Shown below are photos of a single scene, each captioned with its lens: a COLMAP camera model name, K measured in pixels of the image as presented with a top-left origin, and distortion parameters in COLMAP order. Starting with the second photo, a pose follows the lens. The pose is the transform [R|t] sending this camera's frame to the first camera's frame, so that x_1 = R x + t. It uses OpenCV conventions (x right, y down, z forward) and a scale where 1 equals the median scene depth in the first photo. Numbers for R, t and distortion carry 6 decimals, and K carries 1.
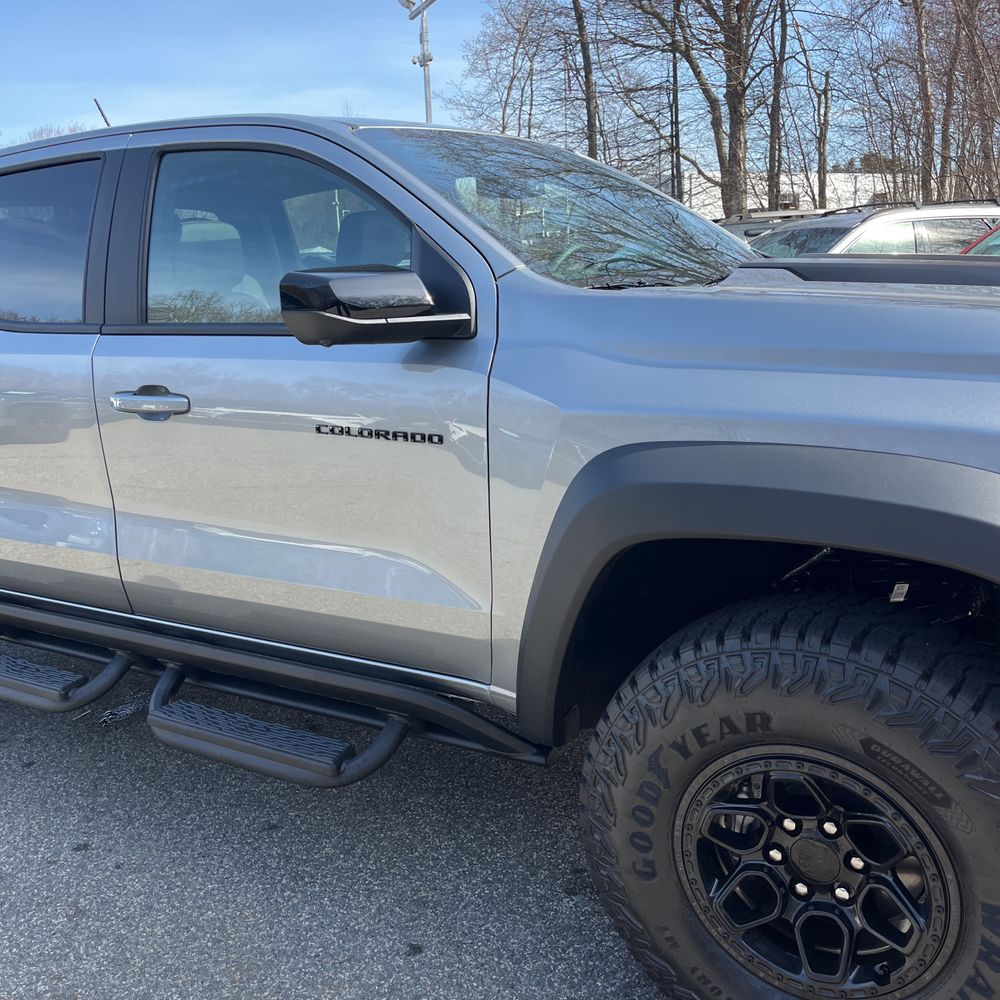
lens RADIAL K [[1010.8, 0, 489.5], [0, 1010.8, 495.7], [0, 0, 1]] dist [0.031181, -0.009233]
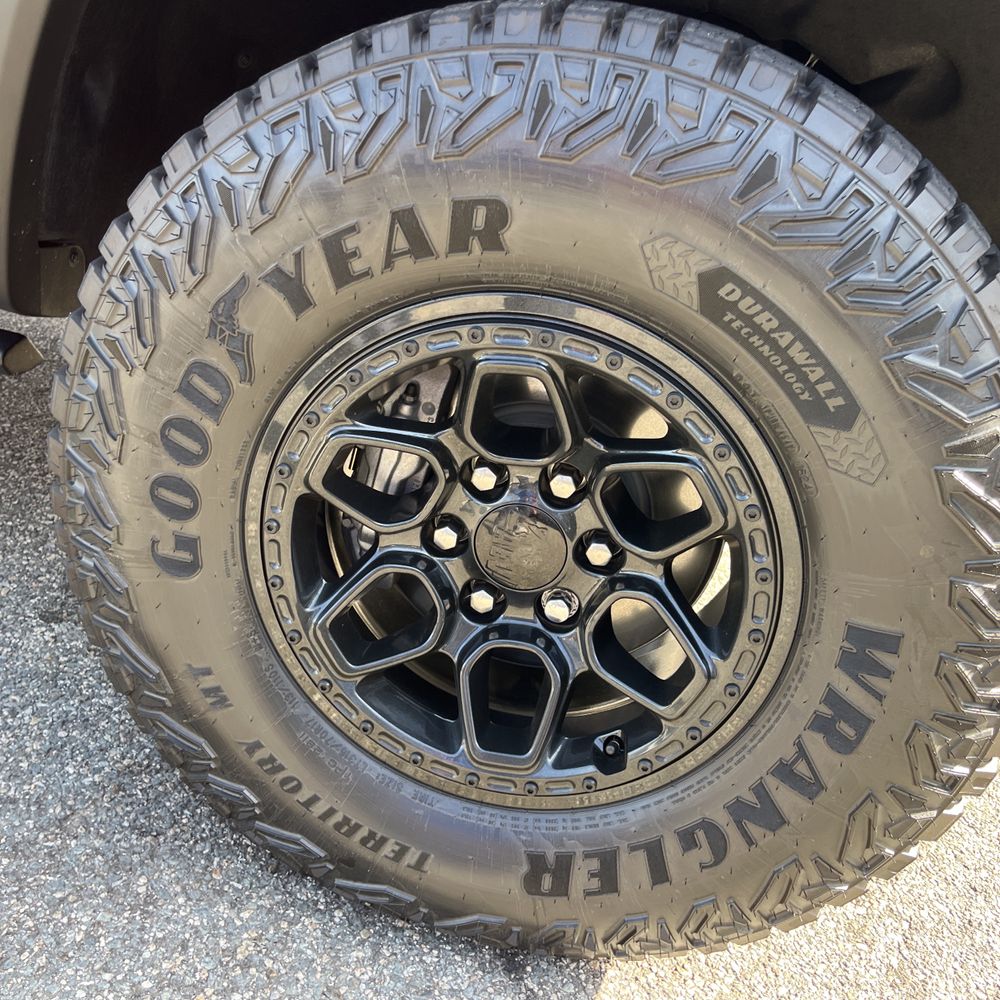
lens RADIAL K [[1014.8, 0, 498.3], [0, 1014.8, 477.0], [0, 0, 1]] dist [0.013814, 0.004842]
pose [[0.914546, 0.090163, 0.394306, 0.102575], [-0.165823, 0.972728, 0.162180, 0.236853], [-0.368930, -0.213706, 0.904555, 0.536788]]
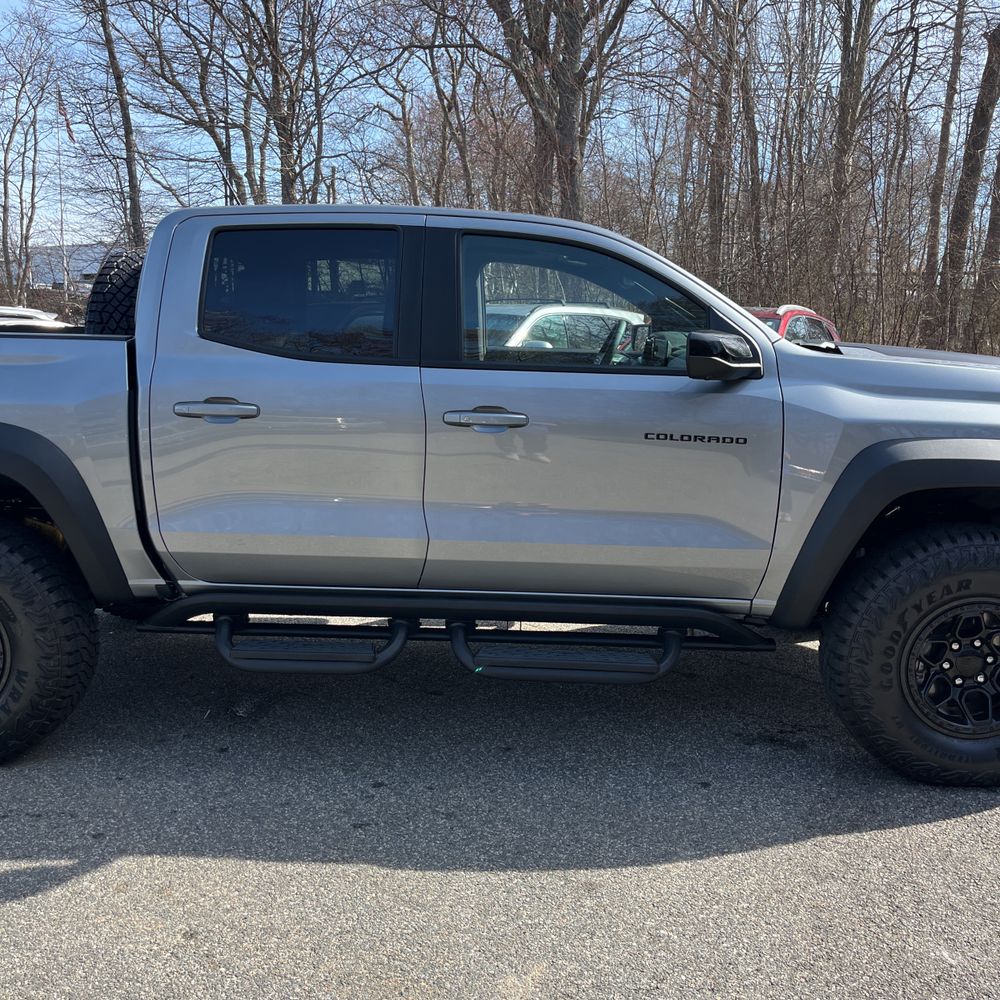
lens RADIAL K [[1010.8, 0, 489.5], [0, 1010.8, 495.7], [0, 0, 1]] dist [0.031181, -0.009233]
pose [[0.871682, -0.011441, 0.489938, -1.329633], [0.043978, 0.997520, -0.054950, 0.113046], [-0.488094, 0.069445, 0.870024, -0.214213]]
